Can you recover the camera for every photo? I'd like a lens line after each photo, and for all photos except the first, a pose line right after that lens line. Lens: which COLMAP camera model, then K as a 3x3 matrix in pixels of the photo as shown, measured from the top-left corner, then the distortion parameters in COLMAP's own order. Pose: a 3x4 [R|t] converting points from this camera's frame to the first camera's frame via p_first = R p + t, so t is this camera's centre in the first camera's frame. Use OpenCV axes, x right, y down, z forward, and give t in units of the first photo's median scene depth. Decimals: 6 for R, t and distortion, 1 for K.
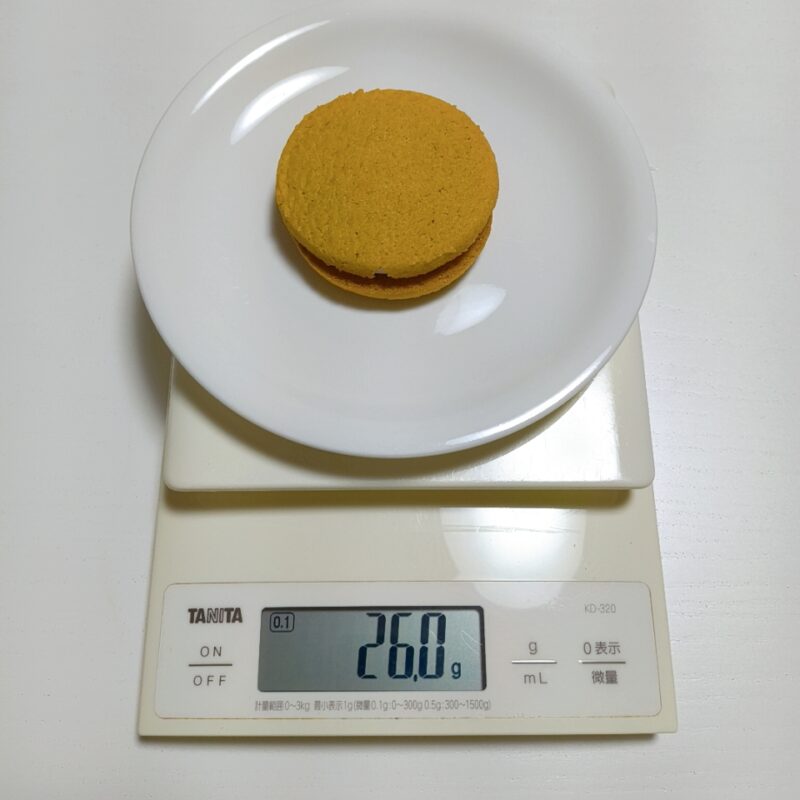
lens RADIAL K [[748.4, 0, 400.0], [0, 748.4, 400.0], [0, 0, 1]] dist [-0.004717, -0.007137]
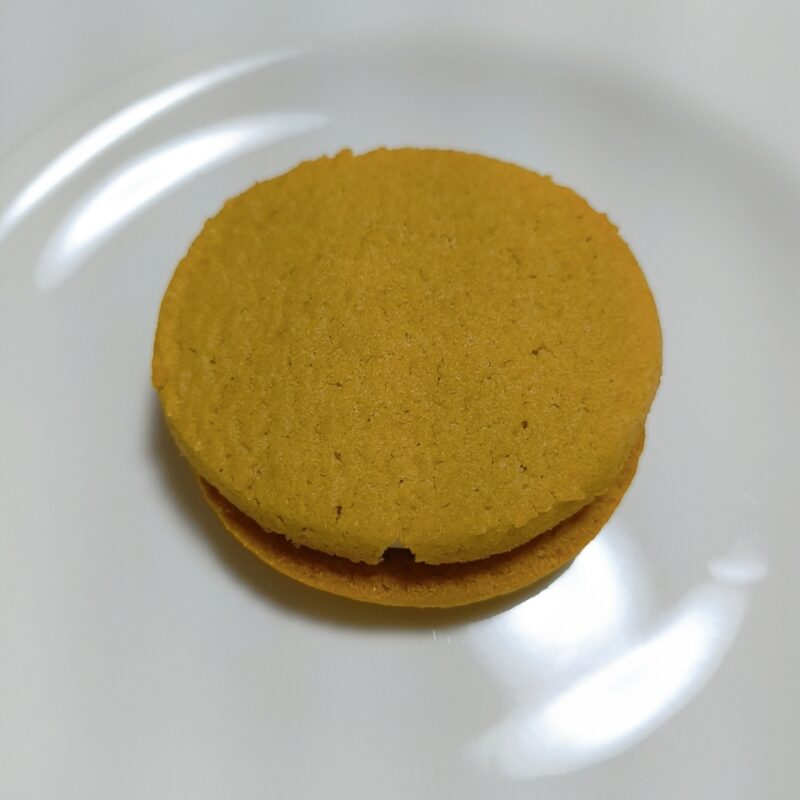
lens RADIAL K [[748.4, 0, 400.0], [0, 748.4, 400.0], [0, 0, 1]] dist [-0.004717, -0.007137]
pose [[0.999727, -0.014035, 0.018663, -0.030782], [0.017625, 0.977797, -0.208812, -0.164860], [-0.015318, 0.209084, 0.977778, 0.588289]]
